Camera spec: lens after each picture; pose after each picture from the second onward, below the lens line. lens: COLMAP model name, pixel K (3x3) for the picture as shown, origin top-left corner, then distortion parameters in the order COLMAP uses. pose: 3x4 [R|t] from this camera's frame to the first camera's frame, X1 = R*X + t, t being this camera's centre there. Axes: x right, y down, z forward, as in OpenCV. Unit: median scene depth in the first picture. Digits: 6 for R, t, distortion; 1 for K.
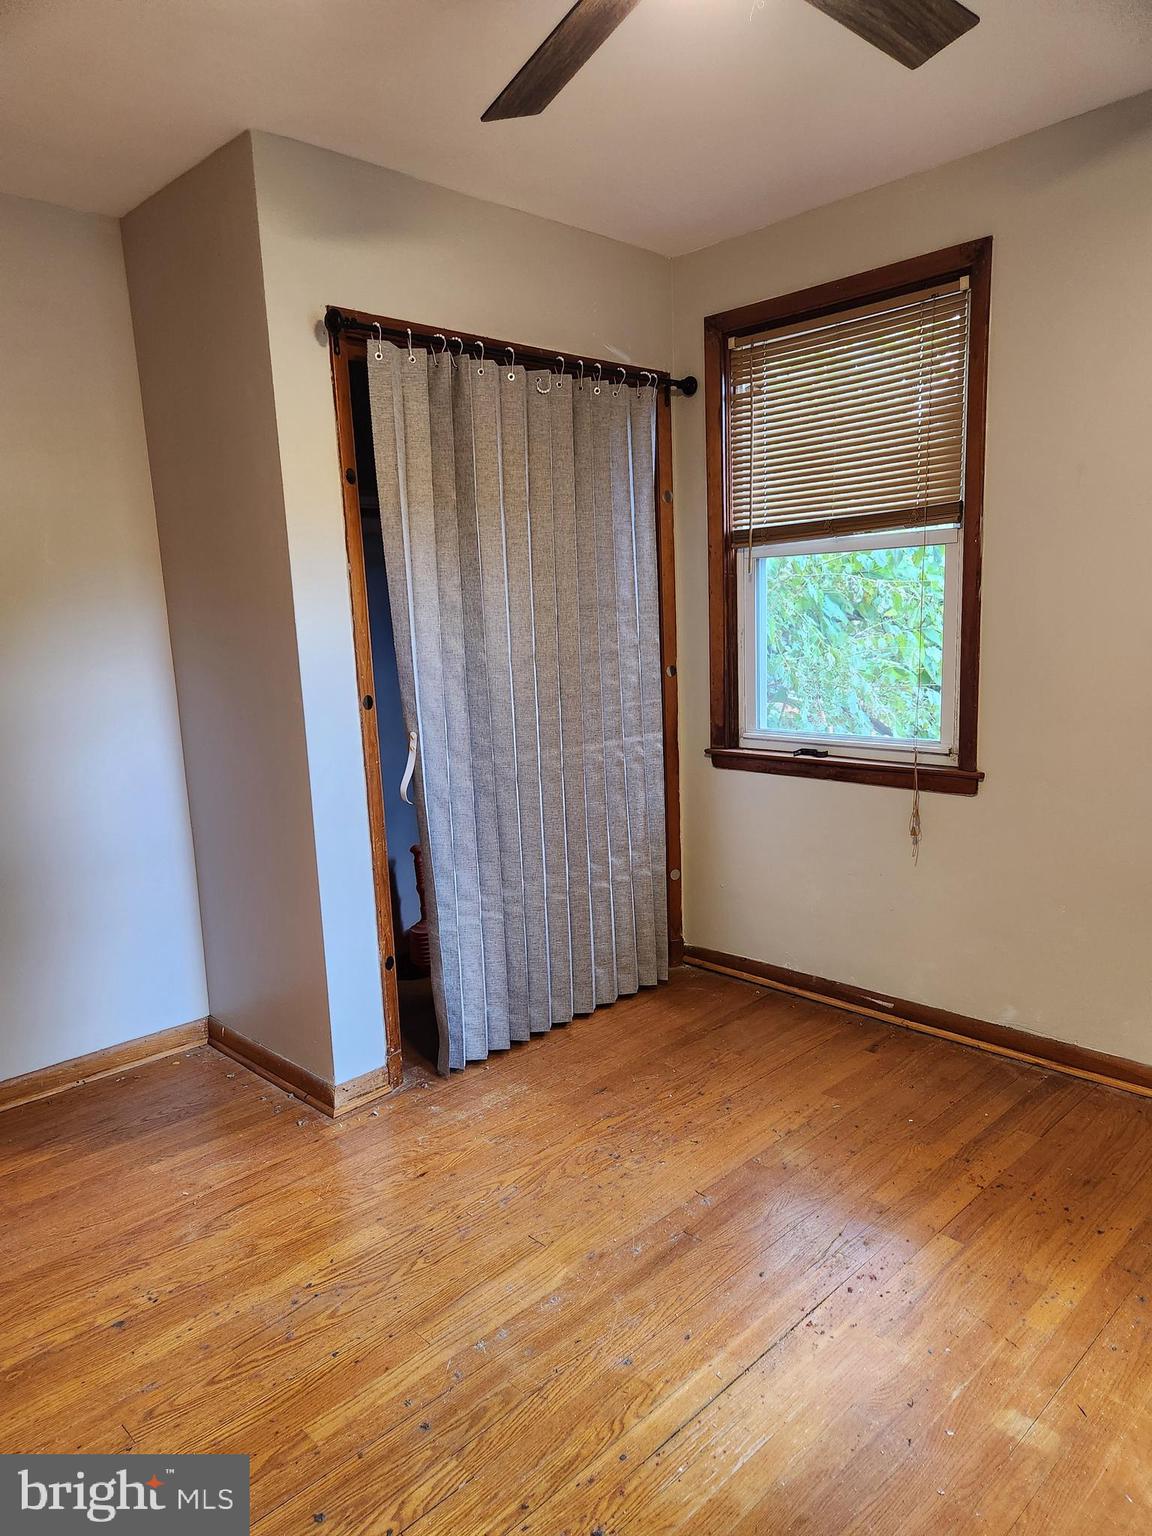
lens RADIAL K [[1039.8, 0, 565.9], [0, 1039.8, 748.1], [0, 0, 1]] dist [0.086829, -0.081378]
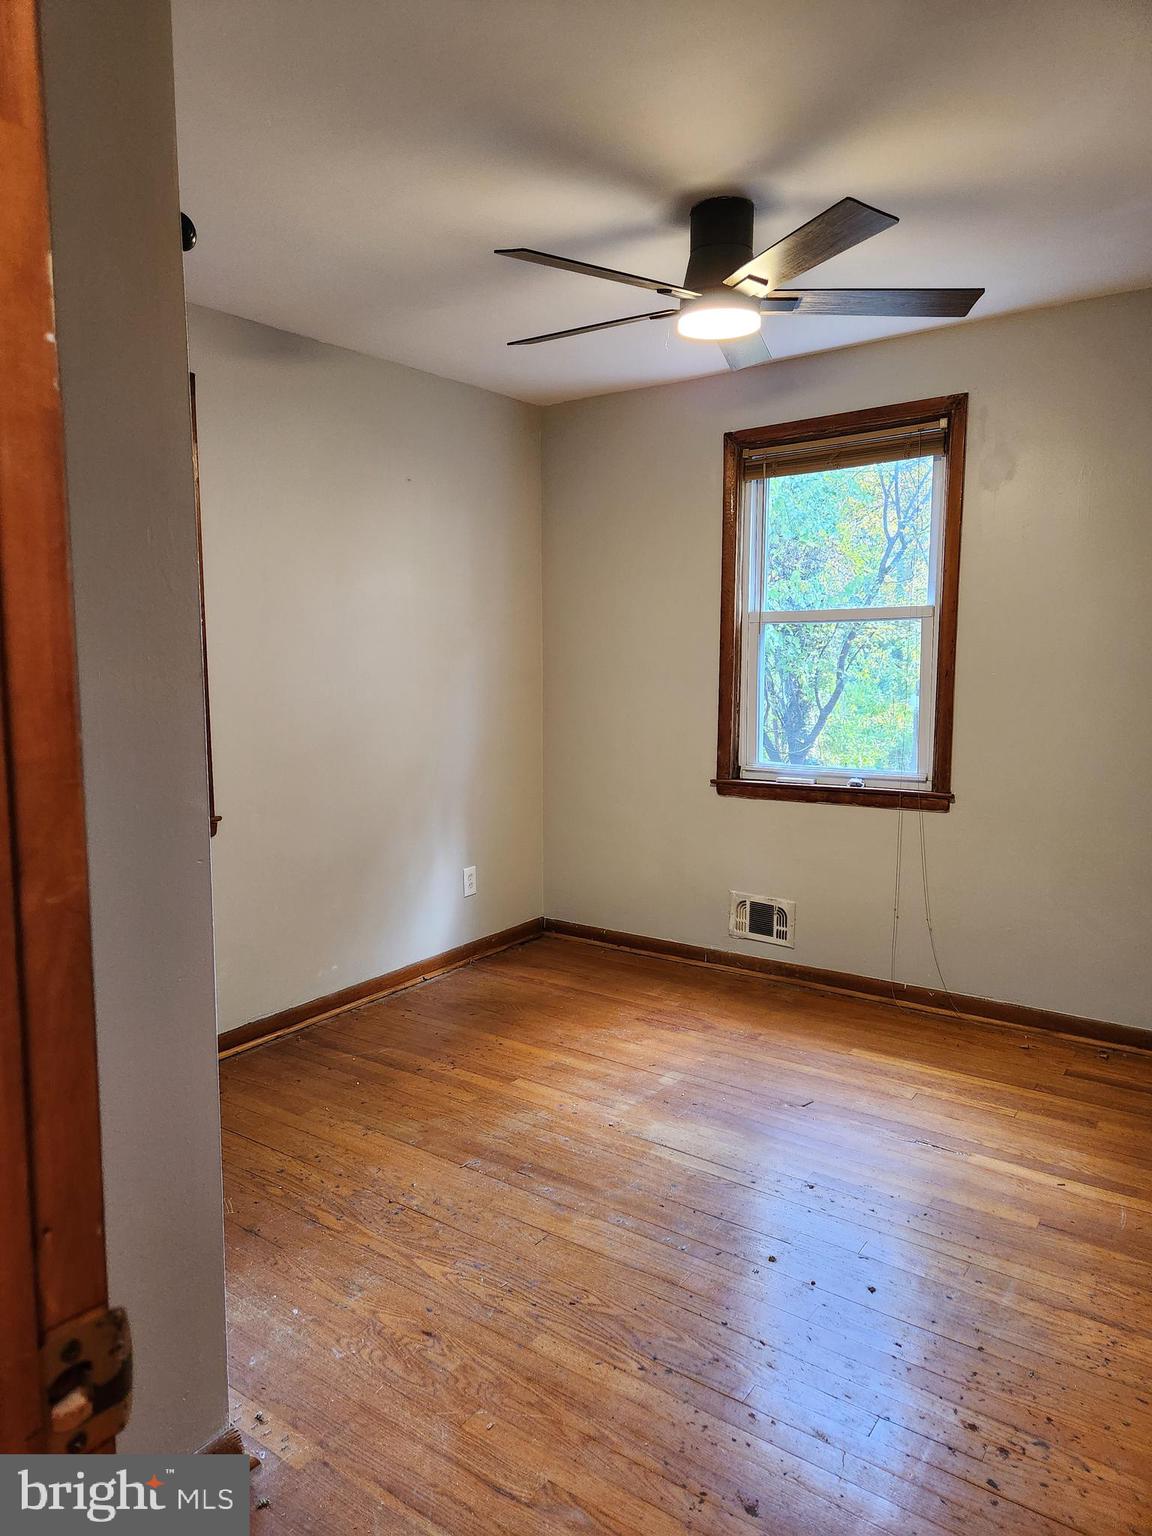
lens RADIAL K [[1025.0, 0, 578.5], [0, 1025.0, 751.3], [0, 0, 1]] dist [0.006605, 0.002362]
pose [[-0.192968, -0.053029, 0.979771, -0.967998], [0.147890, 0.985559, 0.082469, -0.098351], [-0.969996, 0.160812, -0.182339, 1.004522]]
